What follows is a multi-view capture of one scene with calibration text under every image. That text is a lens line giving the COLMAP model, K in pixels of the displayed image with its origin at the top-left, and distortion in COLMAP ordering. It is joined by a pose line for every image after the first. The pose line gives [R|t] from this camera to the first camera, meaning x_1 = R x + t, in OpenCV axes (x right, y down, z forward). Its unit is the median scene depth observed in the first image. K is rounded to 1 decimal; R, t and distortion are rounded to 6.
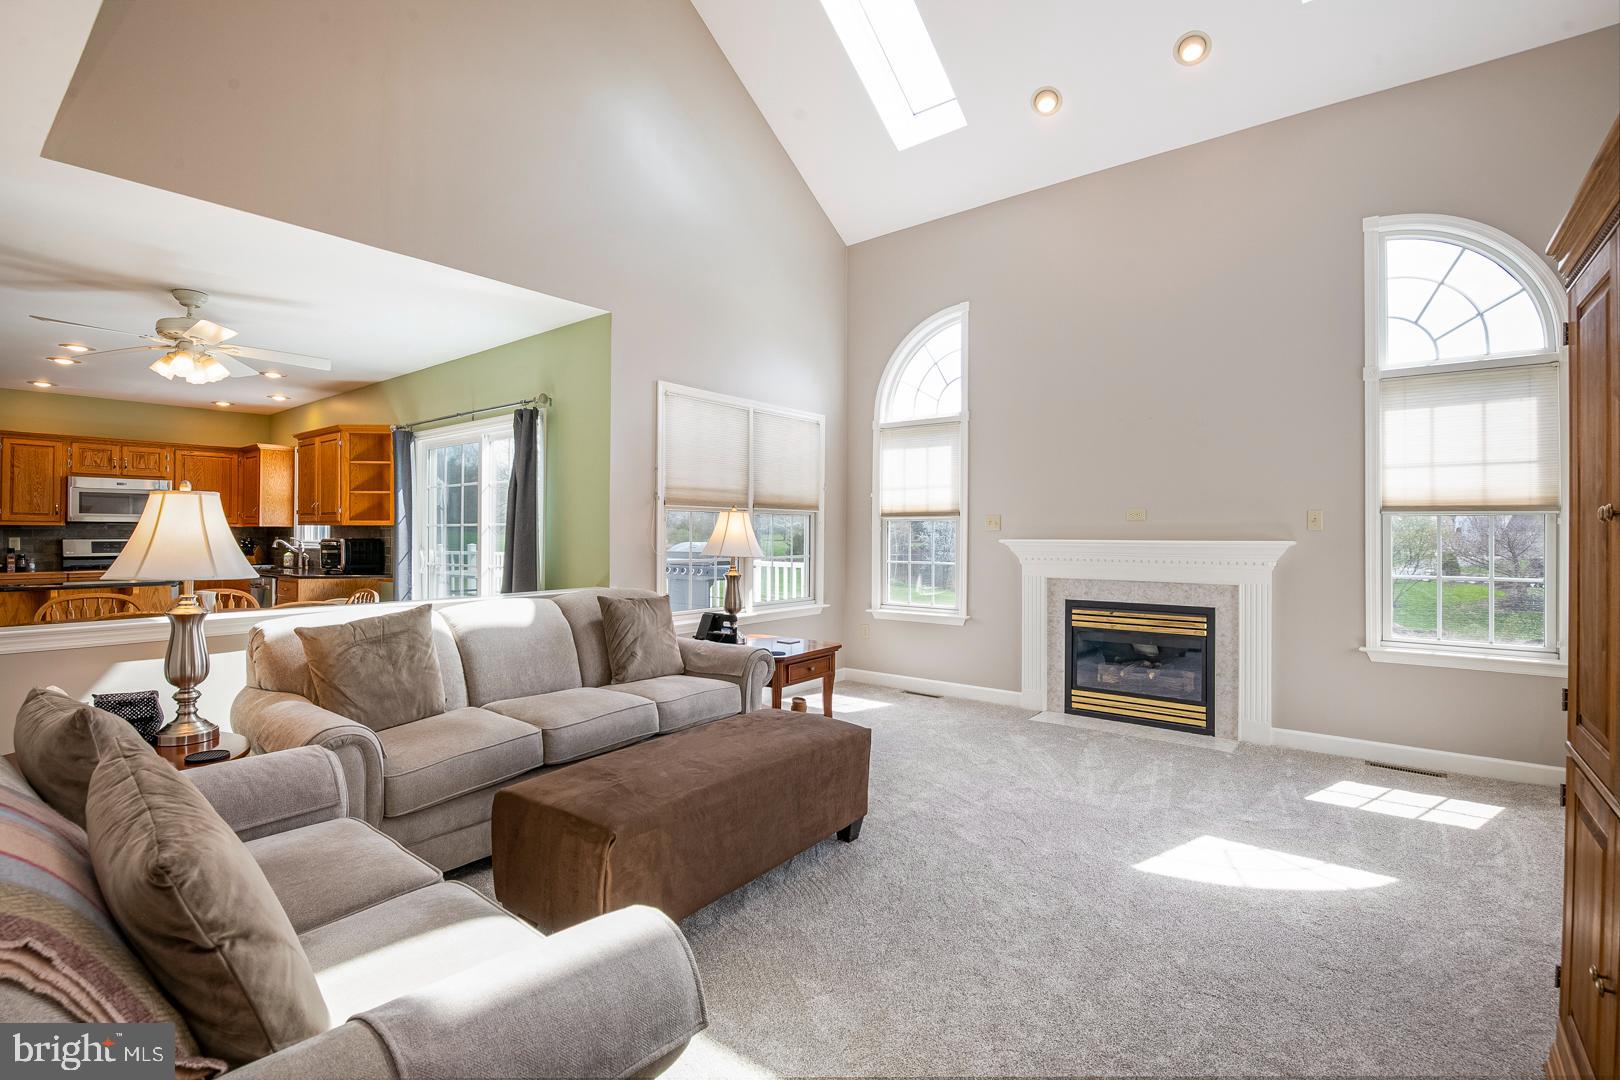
lens RADIAL K [[755.4, 0, 781.2], [0, 755.4, 532.5], [0, 0, 1]] dist [-0.001260, -0.000540]
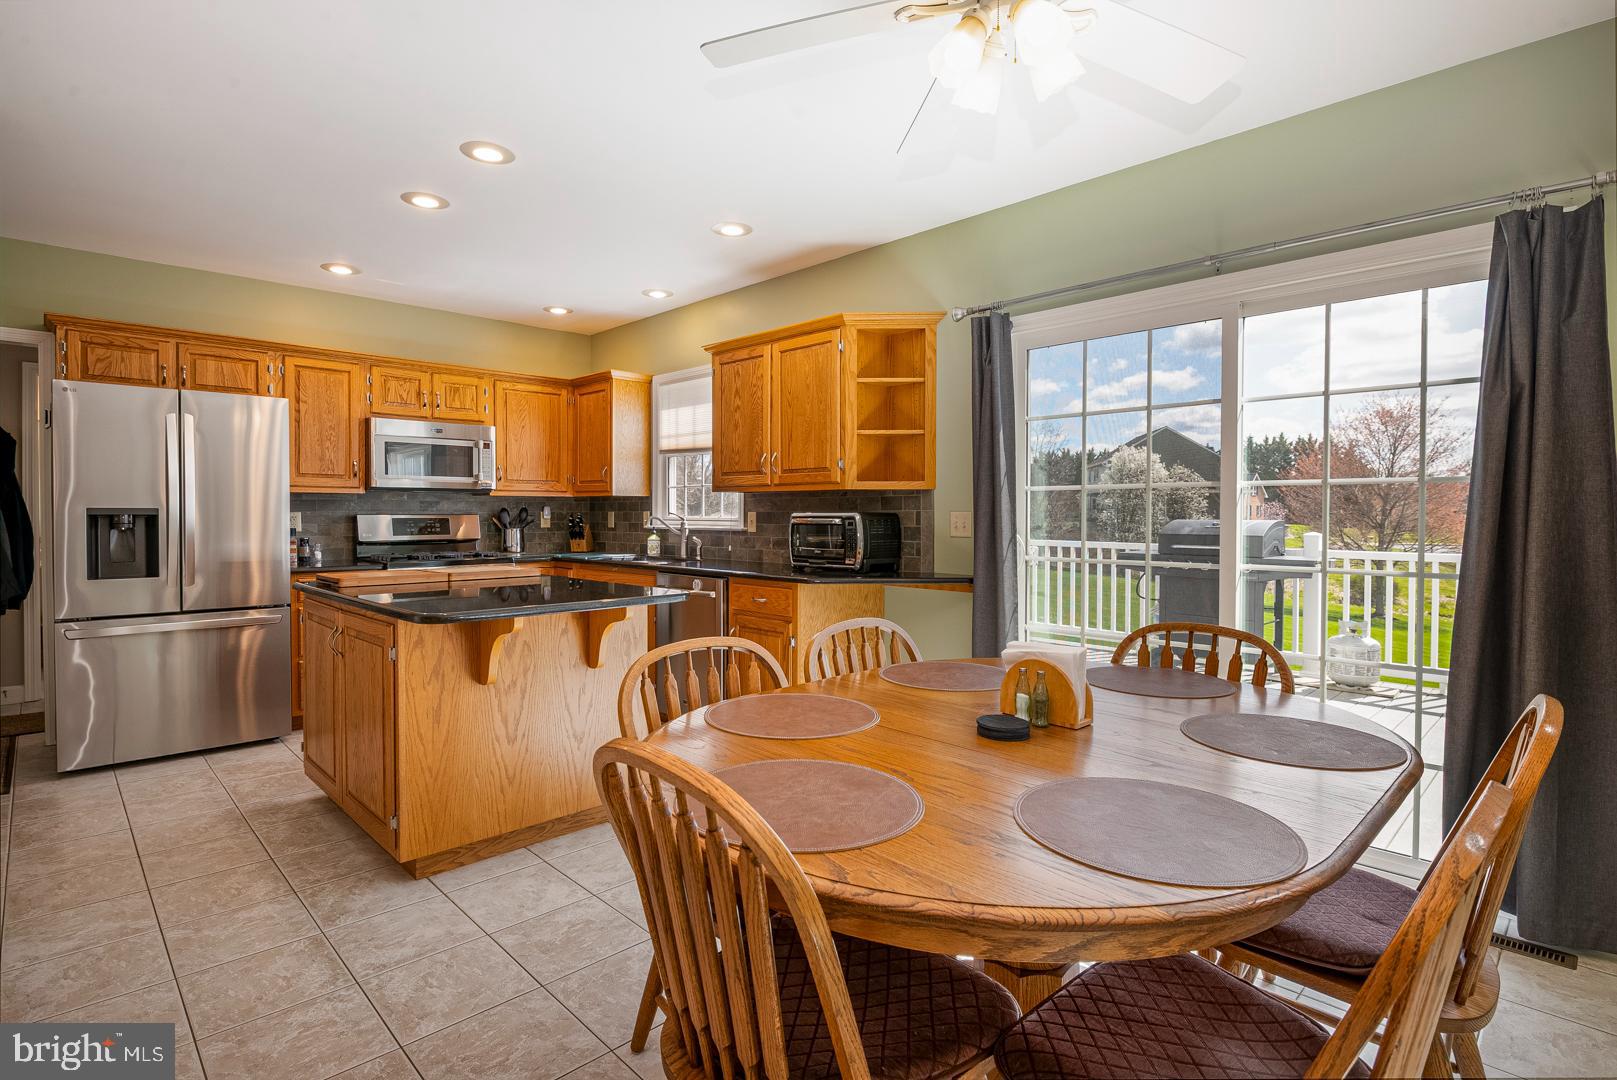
lens RADIAL K [[796.6, 0, 785.5], [0, 796.6, 512.2], [0, 0, 1]] dist [0.024869, -0.026268]
pose [[0.992762, -0.002995, -0.120059, -0.506008], [0.004034, 0.999956, 0.008412, 0.002327], [0.120029, -0.008836, 0.992731, 0.356524]]
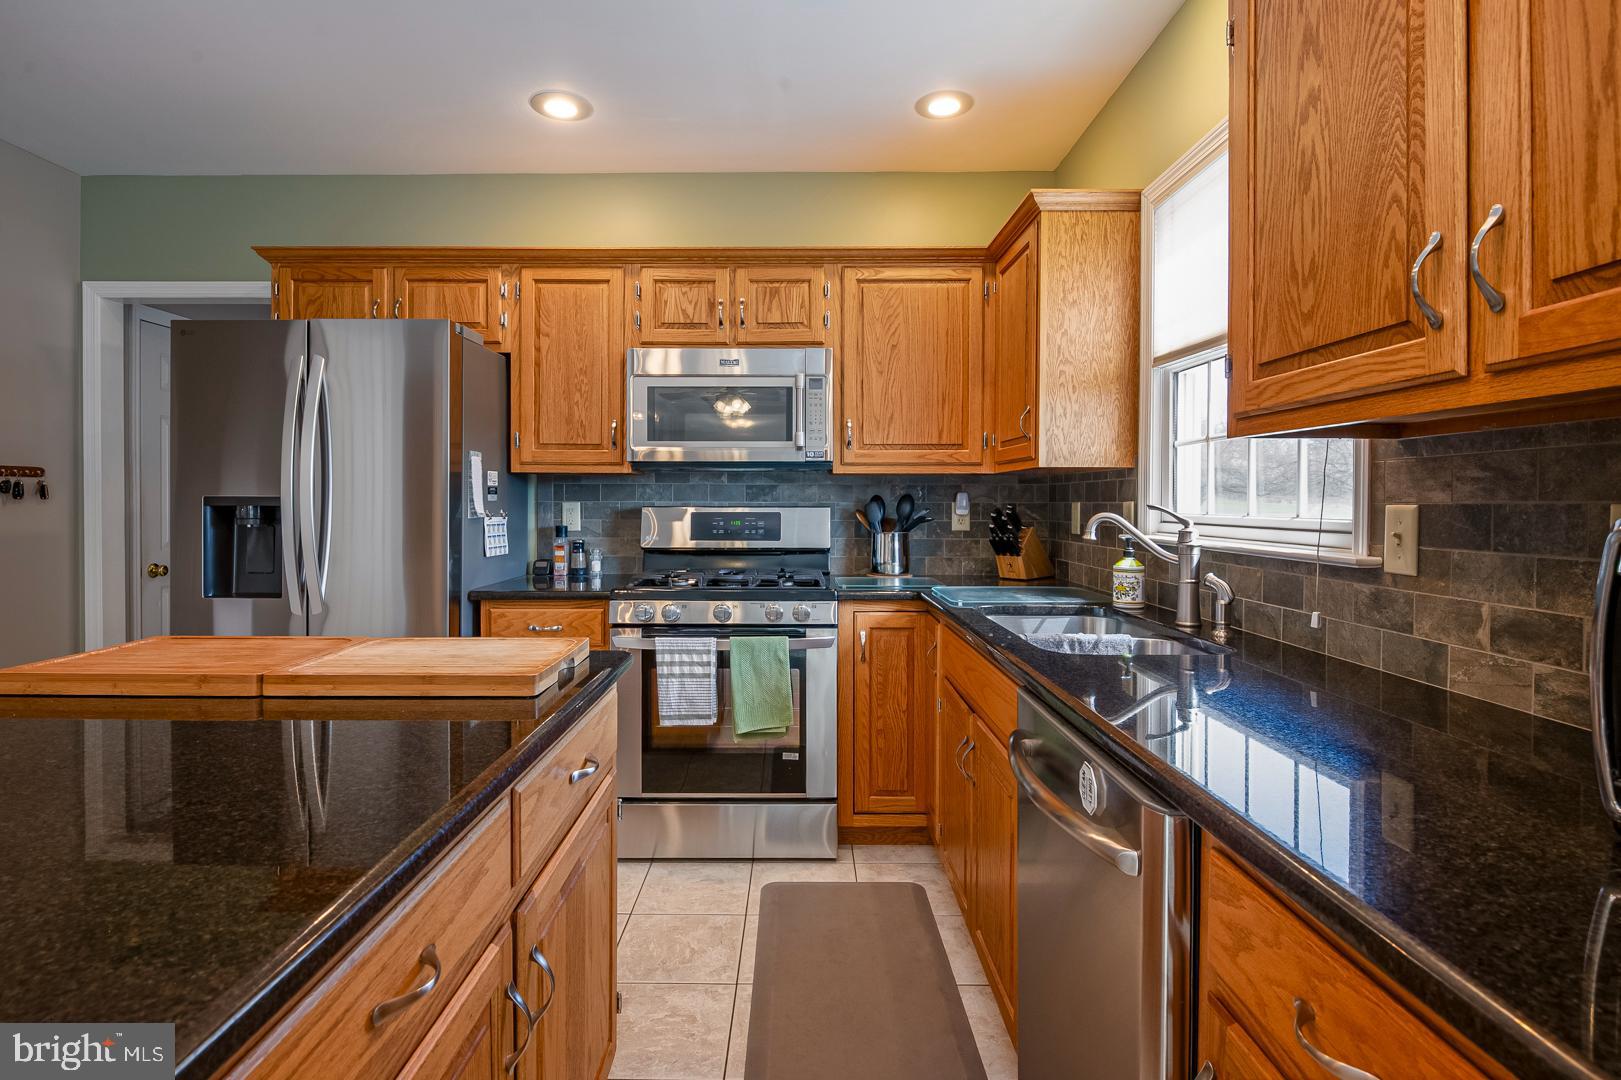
lens RADIAL K [[798.6, 0, 787.5], [0, 798.6, 512.1], [0, 0, 1]] dist [0.024869, -0.026268]
pose [[0.633237, 0.008203, -0.773914, -0.559566], [0.006321, 0.999856, 0.015770, 0.005552], [0.773932, -0.014878, 0.633094, 0.792144]]
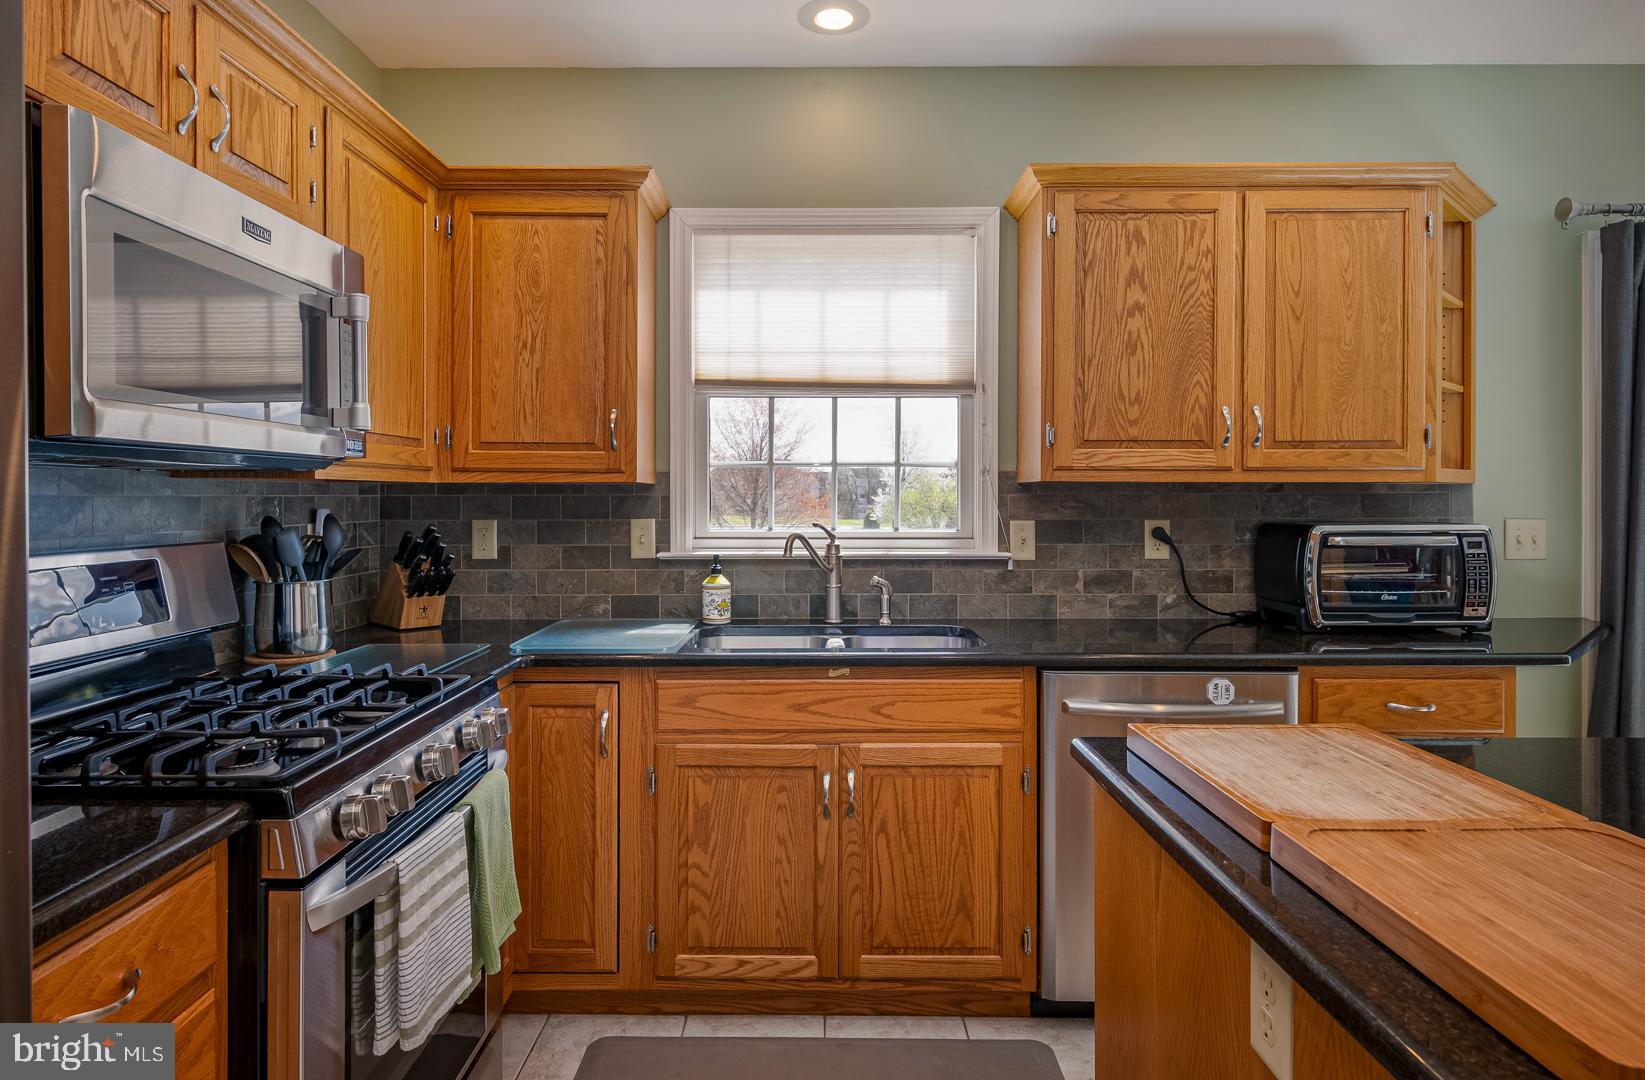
lens RADIAL K [[951.2, 0, 821.1], [0, 951.2, 508.2], [0, 0, 1]] dist [0.005120, 0.000745]
pose [[0.769206, -0.012314, 0.638882, -0.947412], [-0.002381, 0.999752, 0.022136, -0.006359], [-0.638996, -0.018548, 0.768986, 0.775573]]
